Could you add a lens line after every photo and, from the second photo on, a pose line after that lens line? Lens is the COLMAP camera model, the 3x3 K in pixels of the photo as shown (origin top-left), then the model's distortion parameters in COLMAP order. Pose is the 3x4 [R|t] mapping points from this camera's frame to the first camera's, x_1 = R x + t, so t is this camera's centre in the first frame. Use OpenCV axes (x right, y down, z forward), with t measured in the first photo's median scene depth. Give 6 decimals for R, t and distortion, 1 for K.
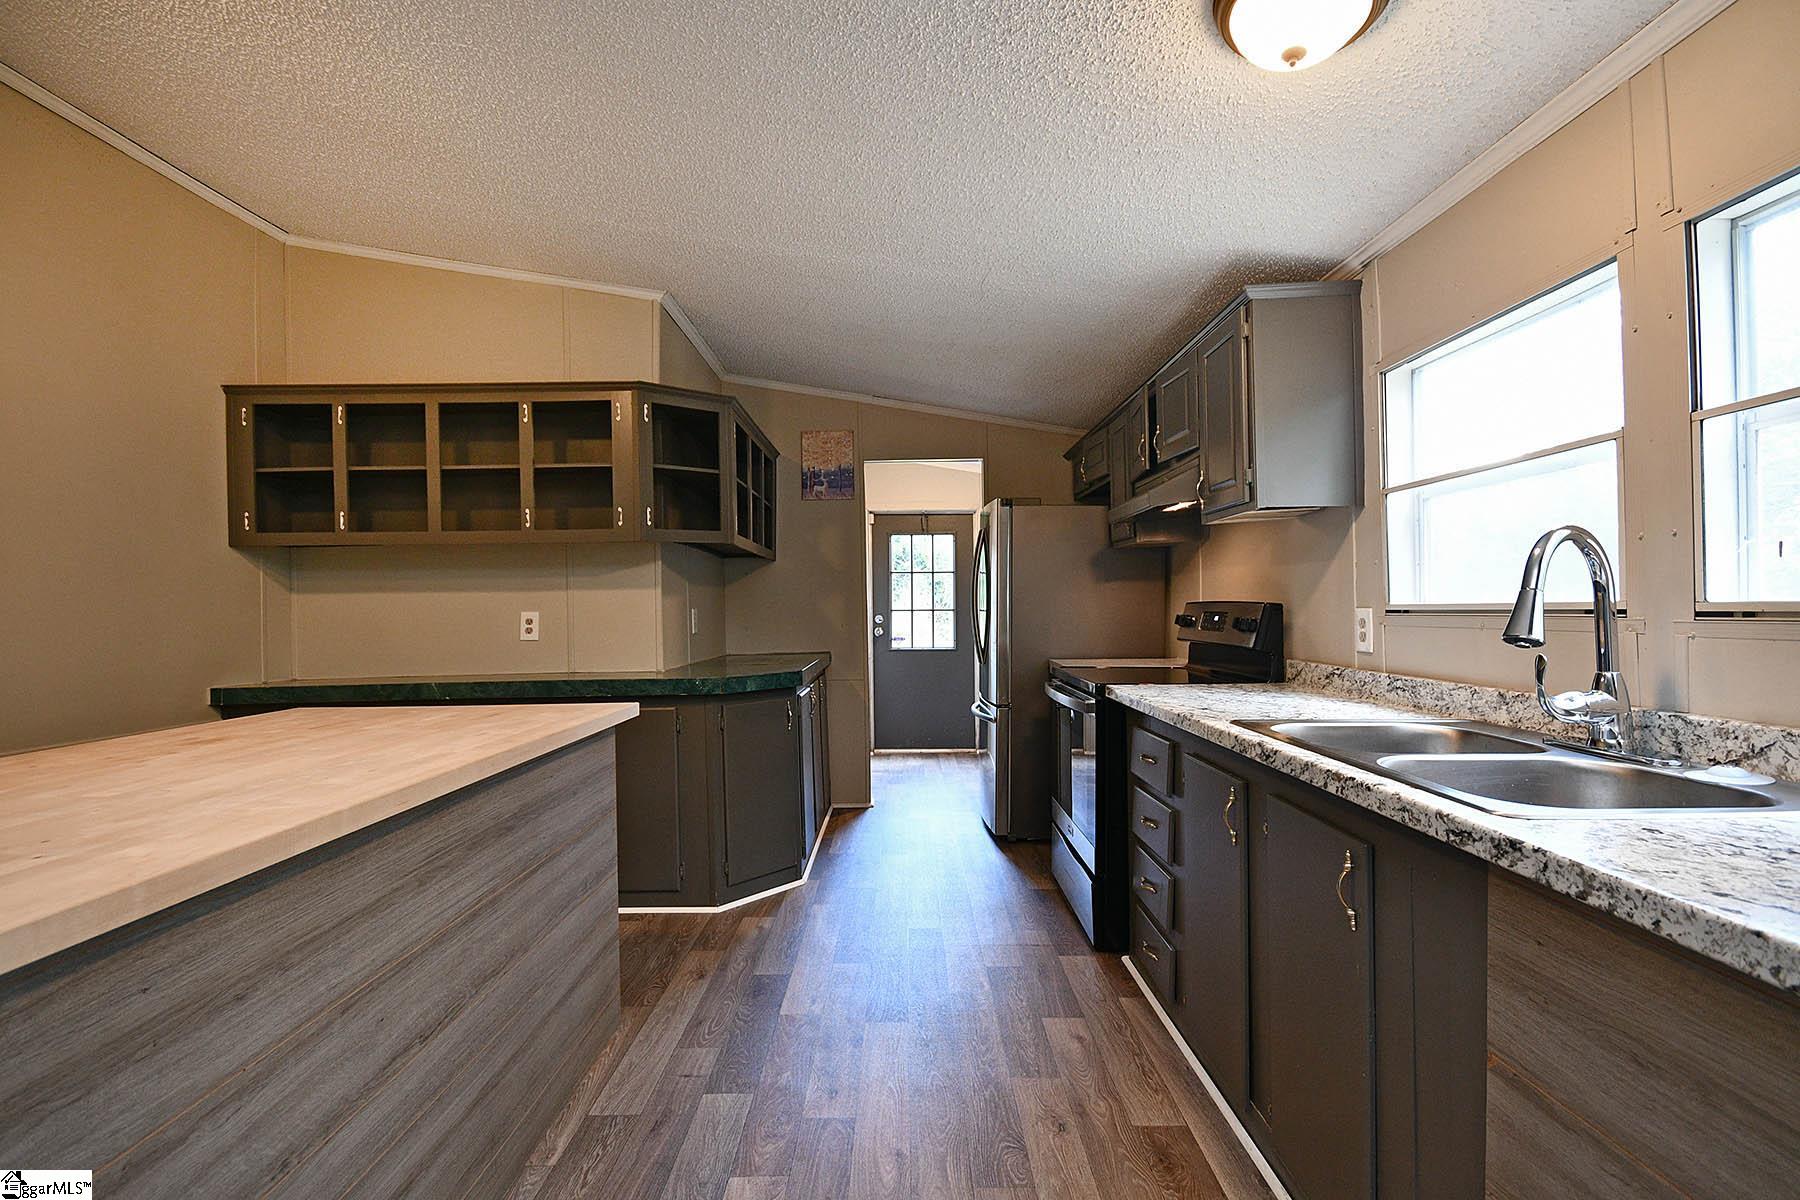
lens RADIAL K [[779.7, 0, 858.3], [0, 779.7, 607.8], [0, 0, 1]] dist [-0.002444, -0.000118]
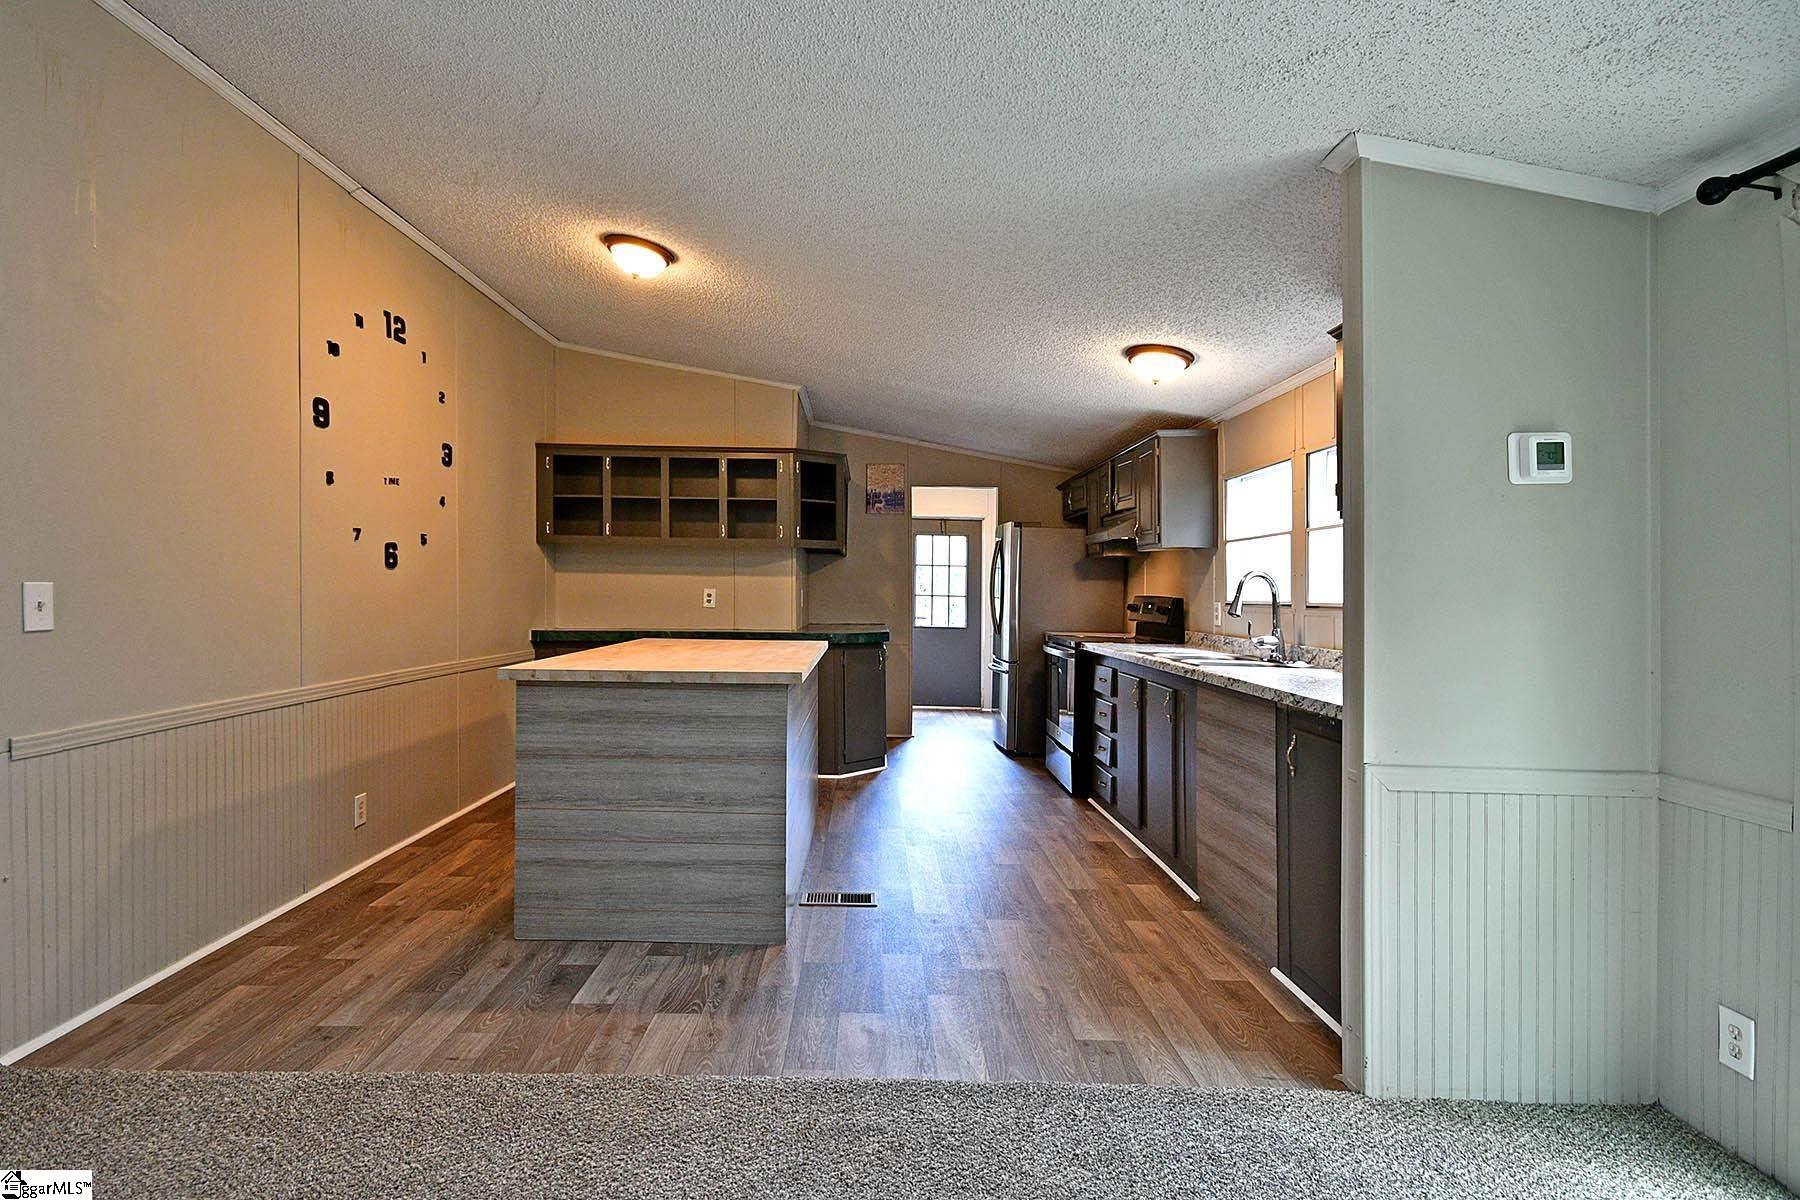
lens RADIAL K [[864.1, 0, 815.1], [0, 864.1, 545.3], [0, 0, 1]] dist [-0.000472, 0.000006]
pose [[0.999516, 0.030563, -0.005862, -0.220867], [-0.030827, 0.998175, -0.051923, 0.001084], [0.004264, 0.052078, 0.998634, -0.767178]]
